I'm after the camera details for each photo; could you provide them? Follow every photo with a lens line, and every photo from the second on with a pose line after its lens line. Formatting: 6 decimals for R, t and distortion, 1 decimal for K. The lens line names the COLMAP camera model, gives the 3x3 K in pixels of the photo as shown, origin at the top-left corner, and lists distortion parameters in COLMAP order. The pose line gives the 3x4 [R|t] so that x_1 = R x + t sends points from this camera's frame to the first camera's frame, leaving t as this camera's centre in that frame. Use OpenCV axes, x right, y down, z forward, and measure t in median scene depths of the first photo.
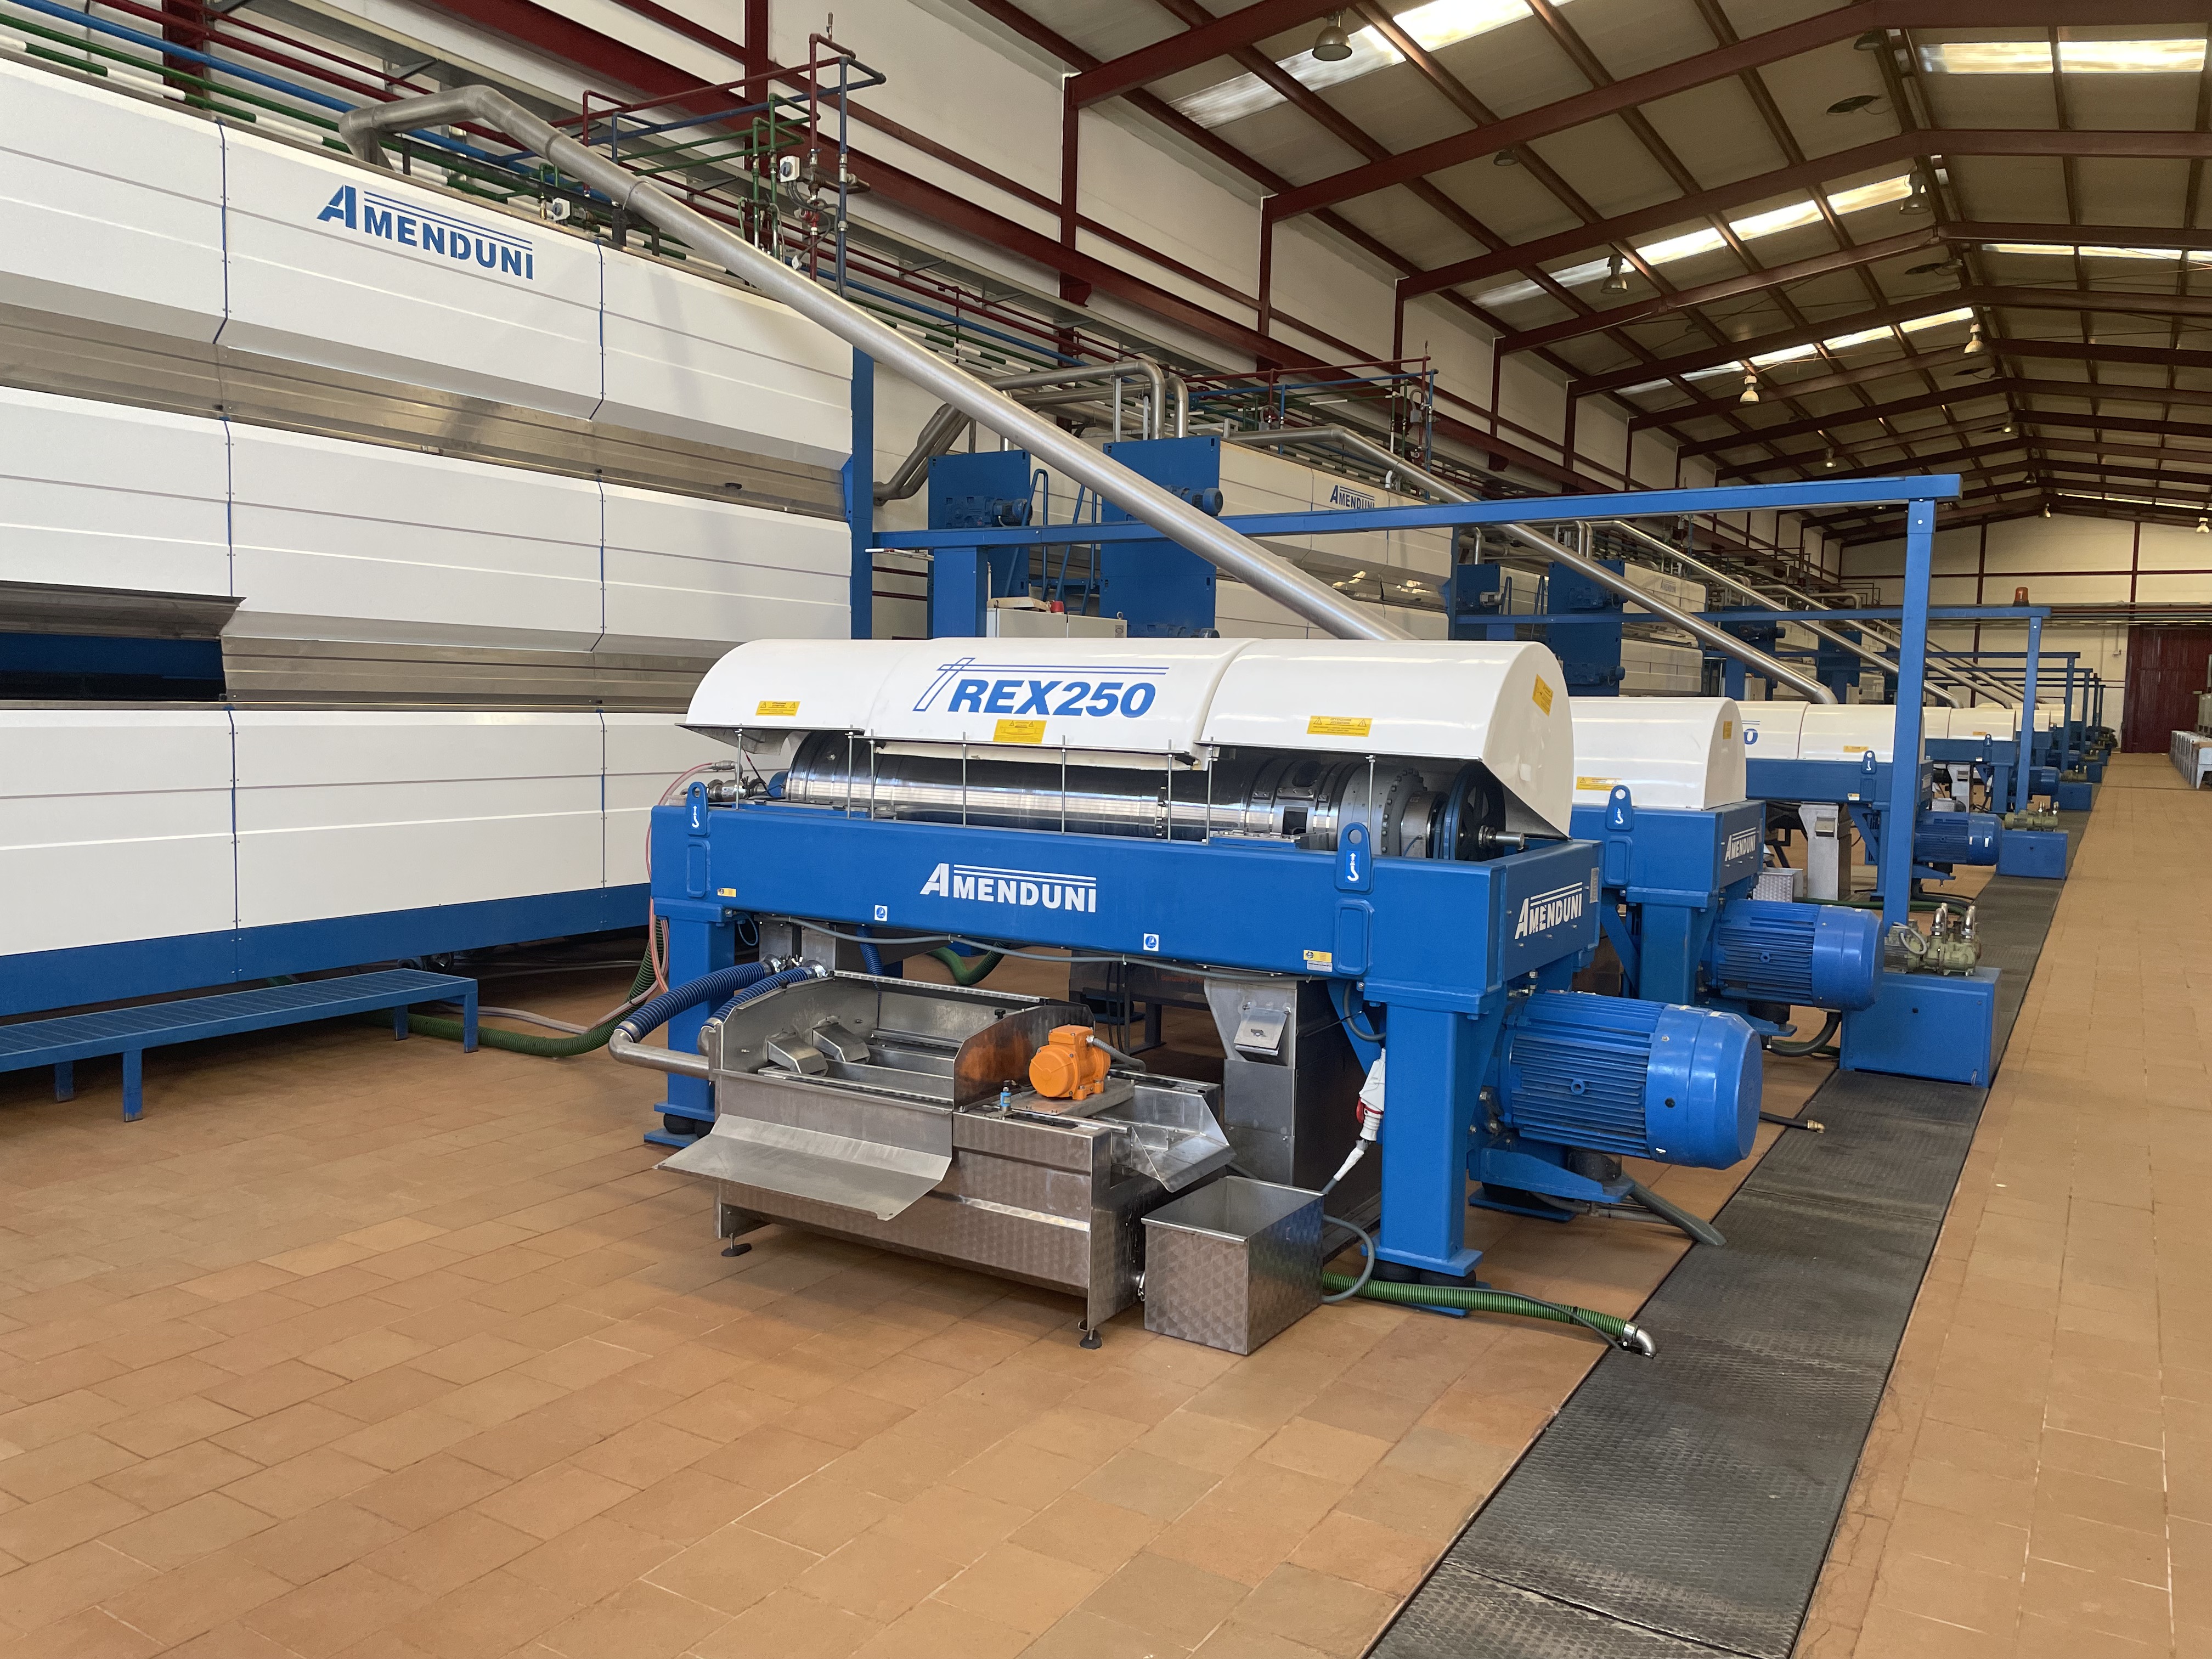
lens RADIAL K [[1664.8, 0, 1078.4], [0, 1664.8, 830.3], [0, 0, 1]] dist [0.084268, -0.108052]
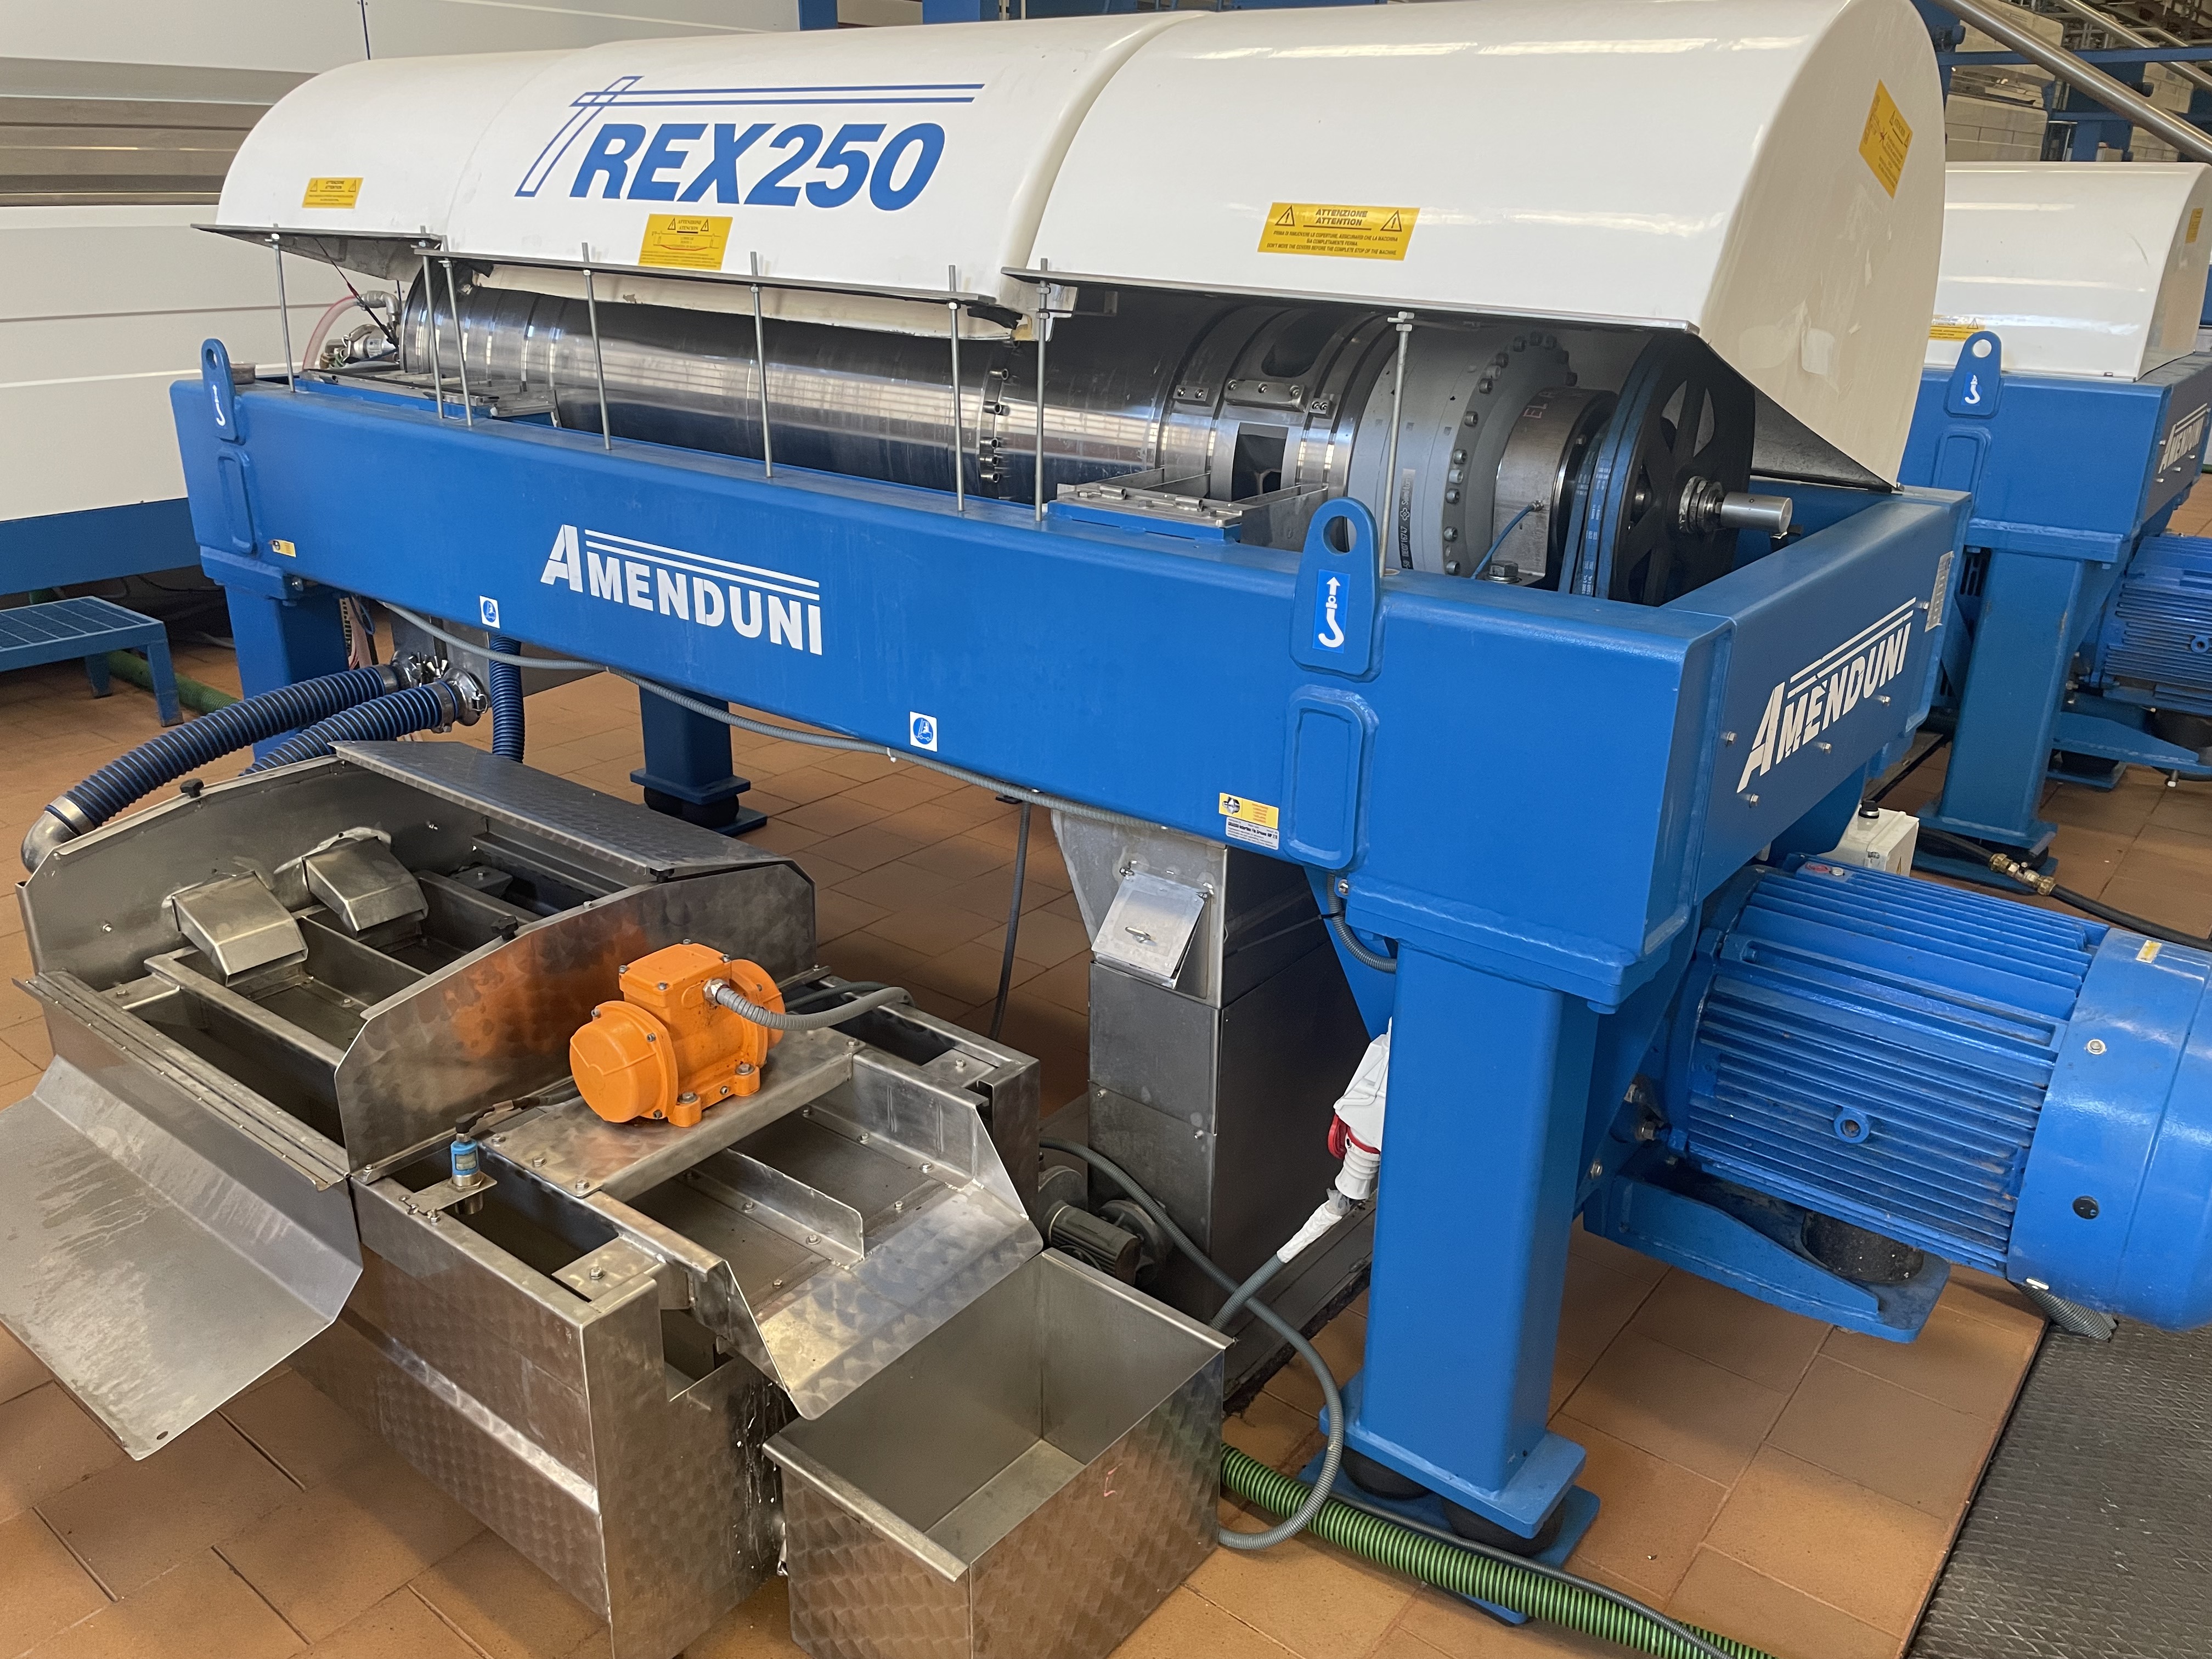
lens RADIAL K [[1664.8, 0, 1078.4], [0, 1664.8, 830.3], [0, 0, 1]] dist [0.084268, -0.108052]
pose [[0.992389, 0.036432, -0.117634, 0.129330], [-0.001676, 0.959143, 0.282917, -0.034132], [0.123135, -0.280567, 0.951903, 0.505729]]
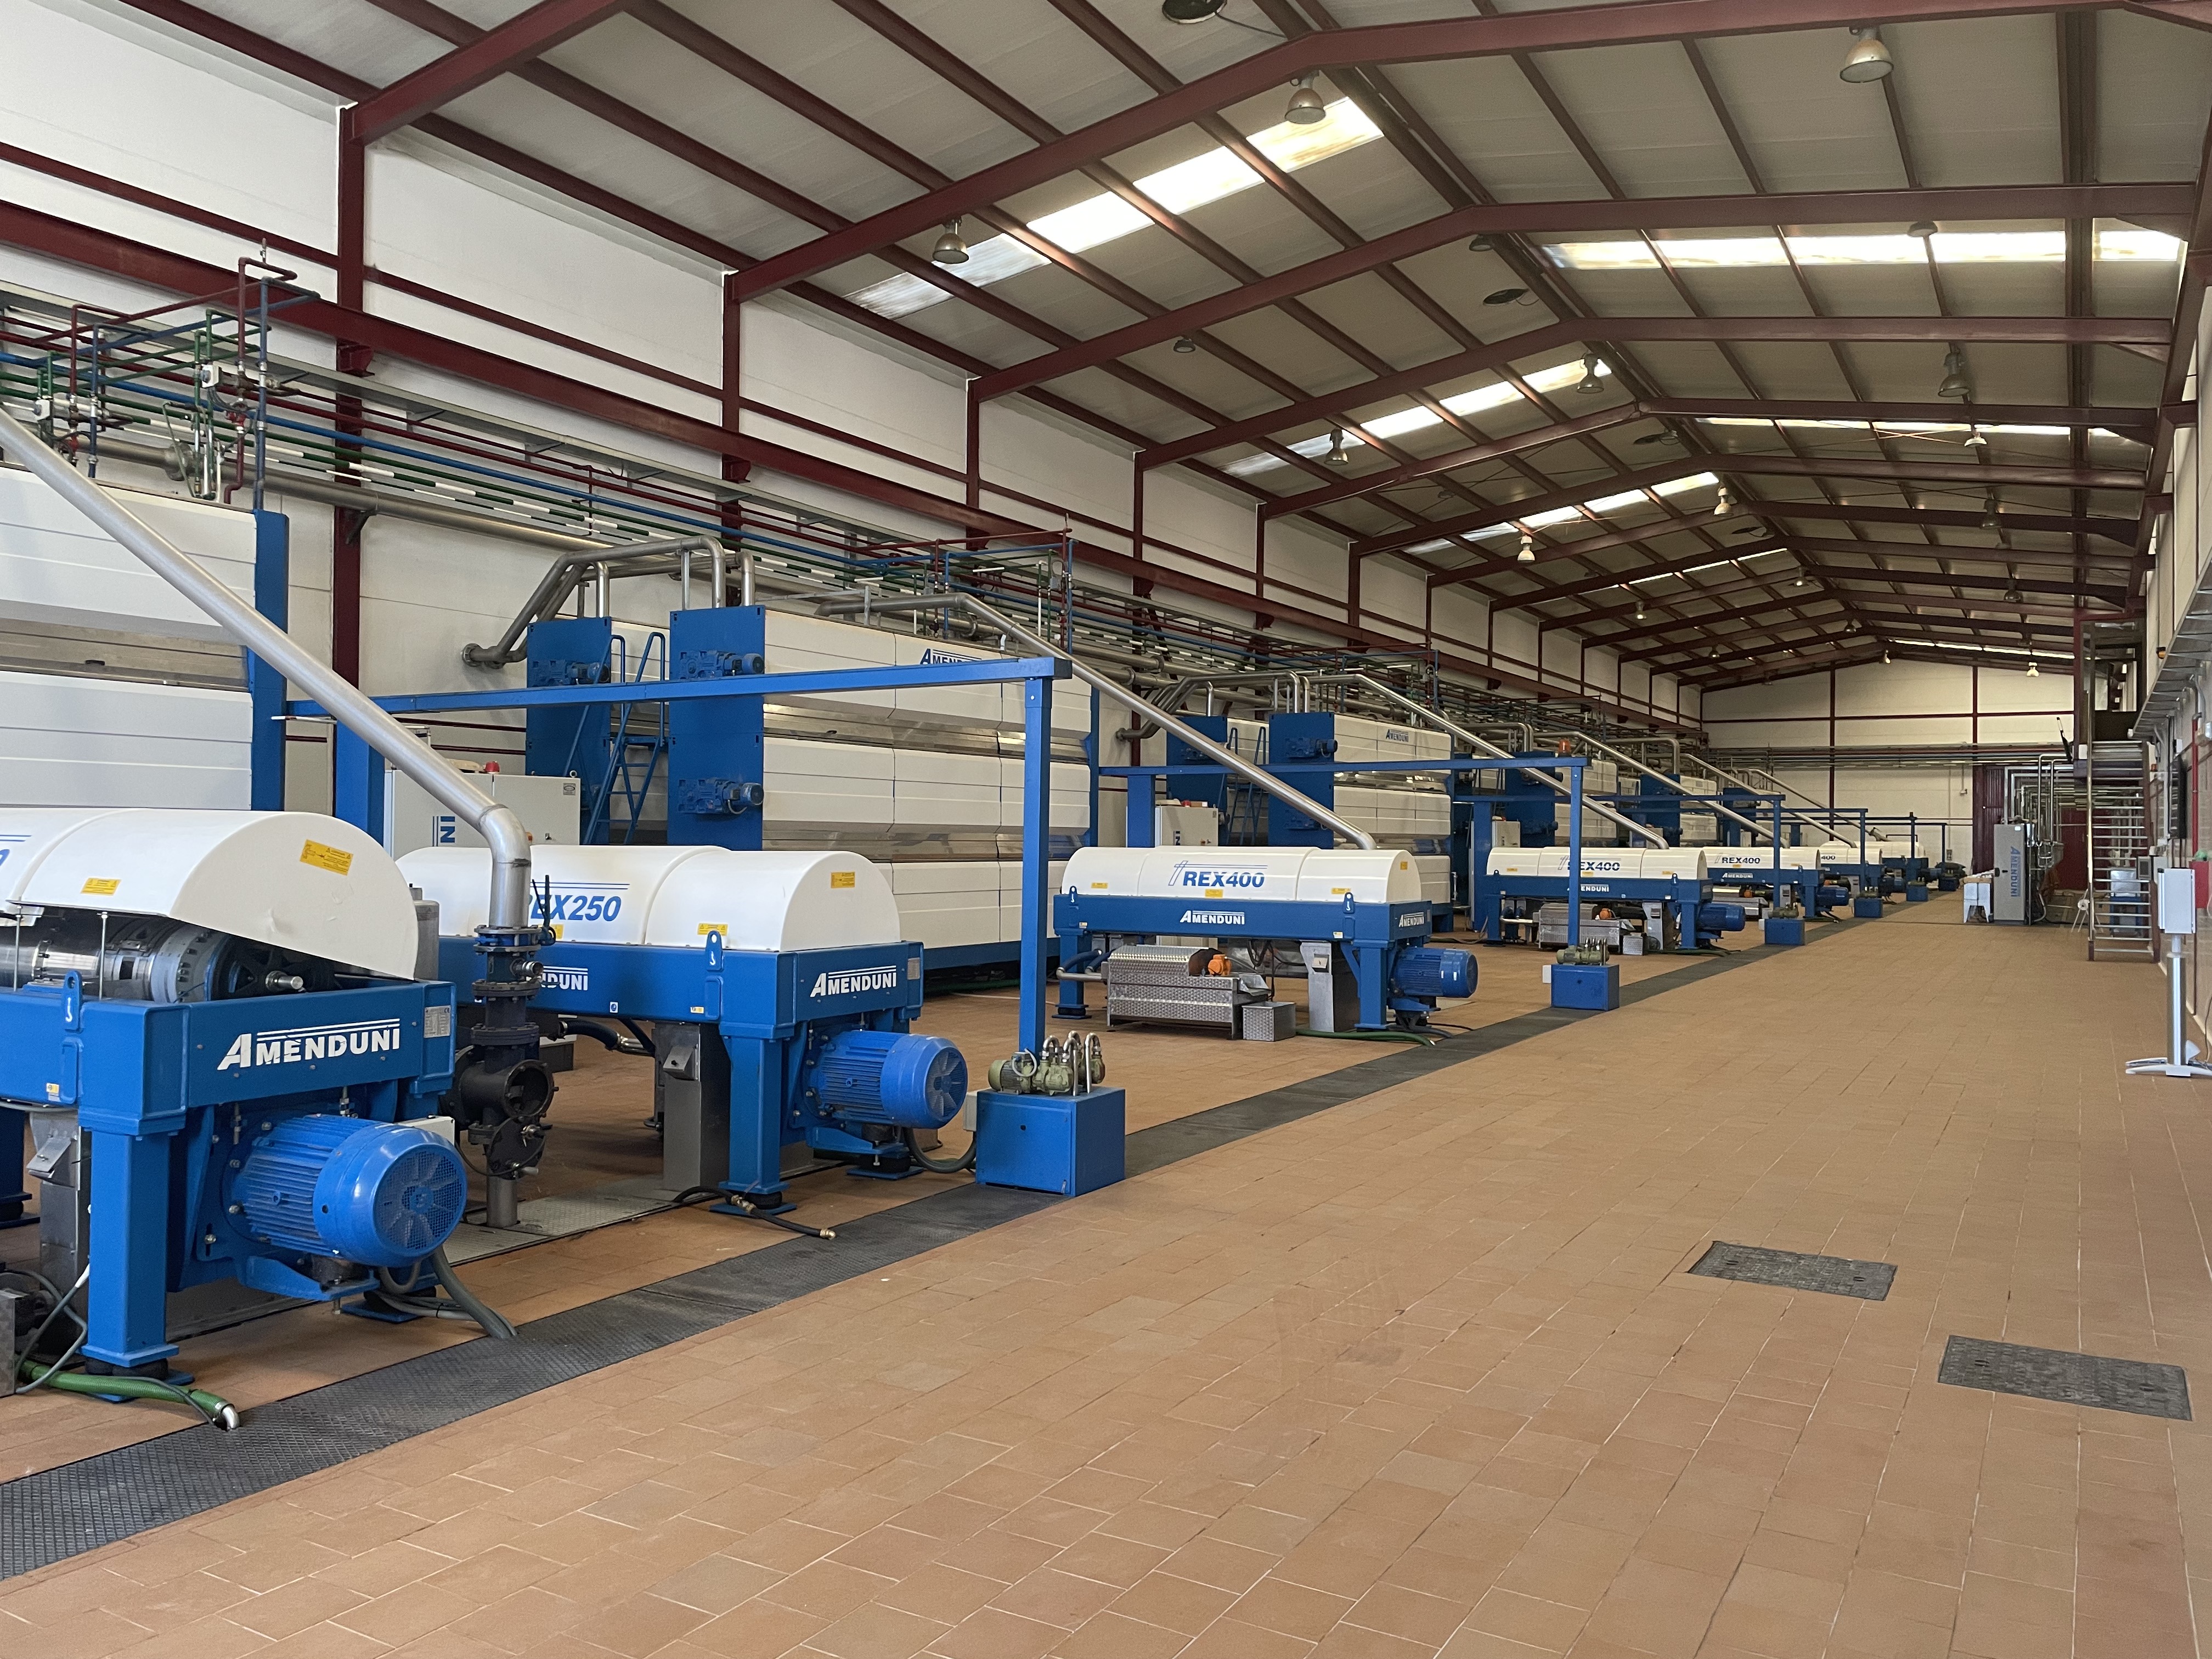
lens RADIAL K [[1664.4, 0, 1106.0], [0, 1664.4, 829.5], [0, 0, 1]] dist [0.079711, -0.096388]
pose [[0.999490, -0.010671, 0.030113, 0.716740], [0.013235, 0.996184, -0.086268, 0.007371], [-0.029077, 0.086623, 0.995817, -0.166423]]
